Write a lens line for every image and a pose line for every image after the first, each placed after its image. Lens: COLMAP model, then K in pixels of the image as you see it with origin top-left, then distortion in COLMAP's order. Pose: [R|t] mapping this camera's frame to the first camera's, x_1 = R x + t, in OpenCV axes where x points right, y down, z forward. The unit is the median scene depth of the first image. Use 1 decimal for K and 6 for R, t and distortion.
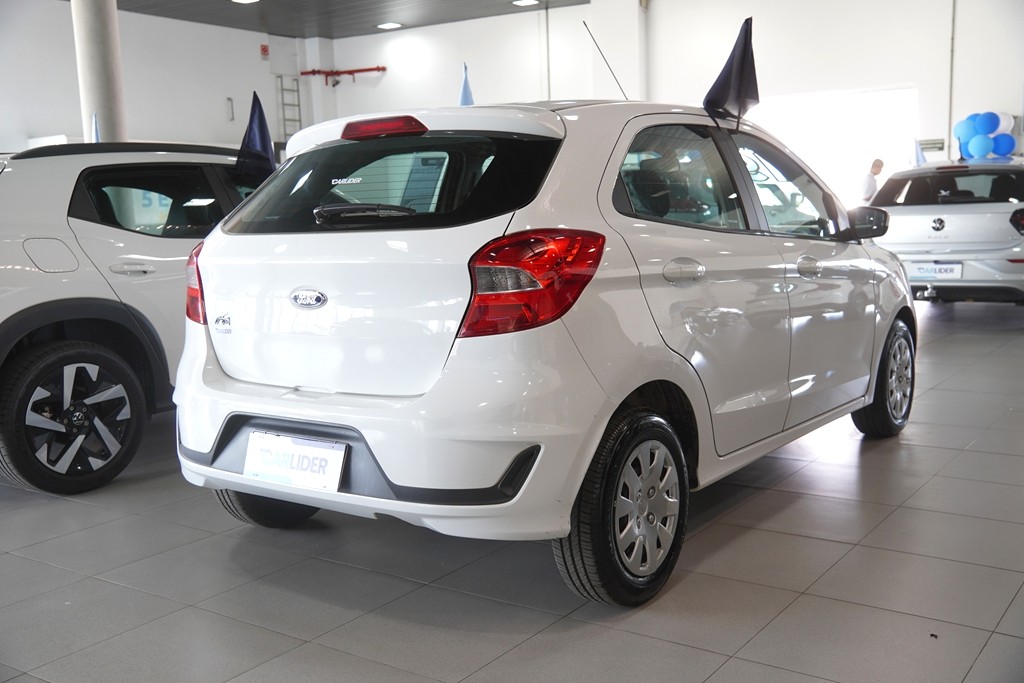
lens RADIAL K [[1087.8, 0, 516.7], [0, 1087.8, 342.4], [0, 0, 1]] dist [-0.040494, 0.000000]
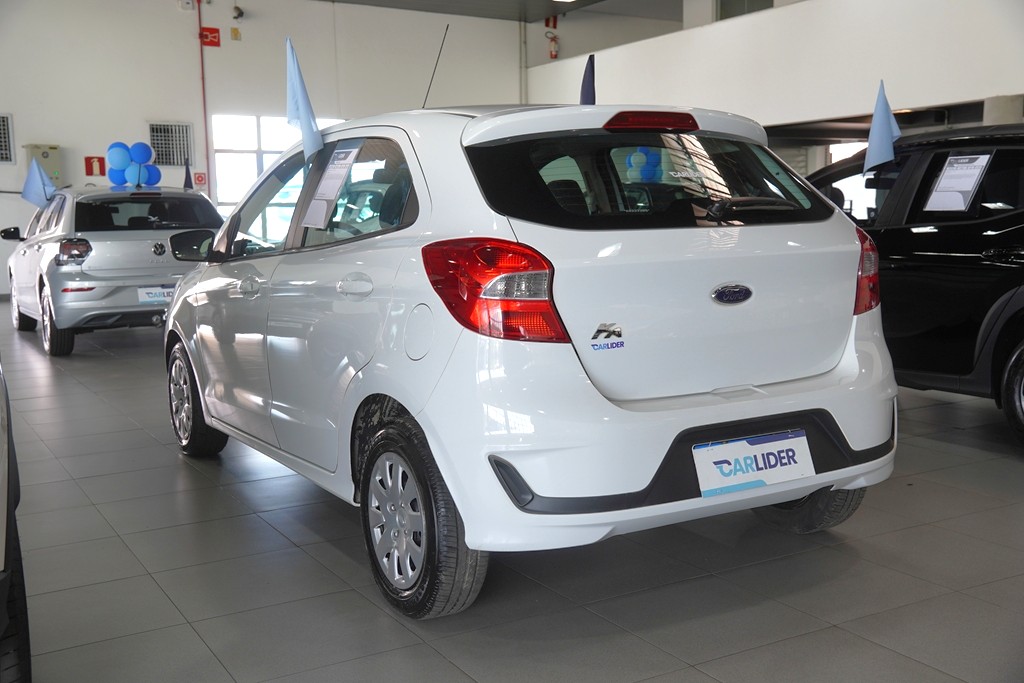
lens RADIAL K [[1087.8, 0, 519.7], [0, 1087.8, 344.0], [0, 0, 1]] dist [-0.040494, 0.000000]
pose [[0.404135, -0.088208, 0.910436, -1.138758], [0.122291, 0.991614, 0.041789, -0.059263], [-0.906488, 0.094449, 0.411533, 0.775152]]
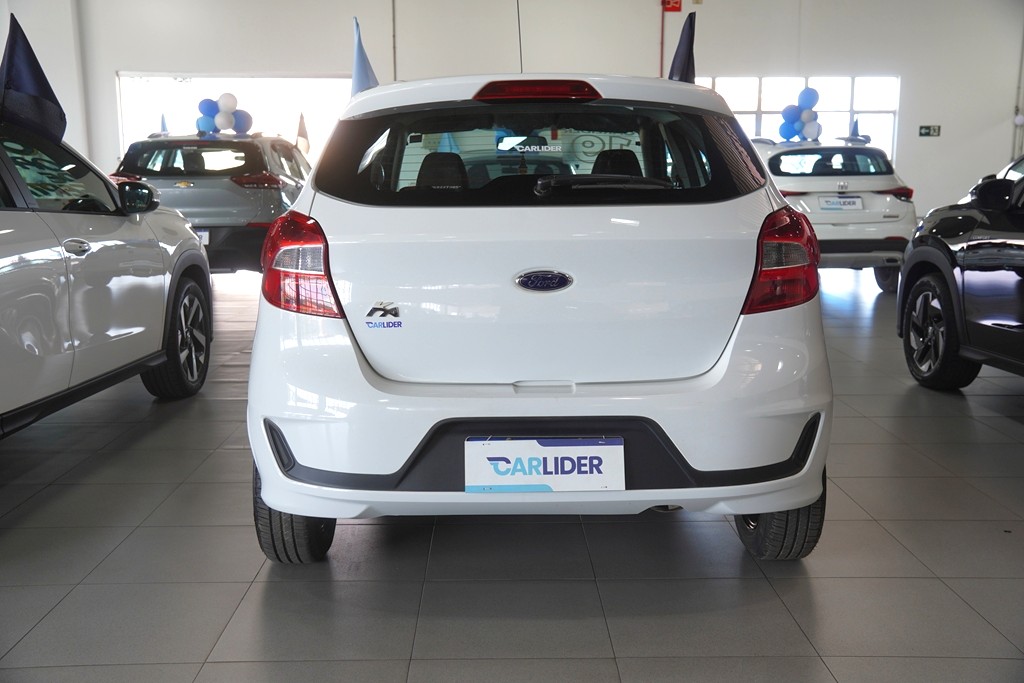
lens RADIAL K [[1087.8, 0, 528.9], [0, 1087.8, 352.9], [0, 0, 1]] dist [-0.040494, 0.000000]
pose [[0.797141, -0.065542, 0.600225, -0.729928], [0.053063, 0.997849, 0.038490, -0.016134], [-0.601457, 0.001168, 0.798904, 0.300781]]
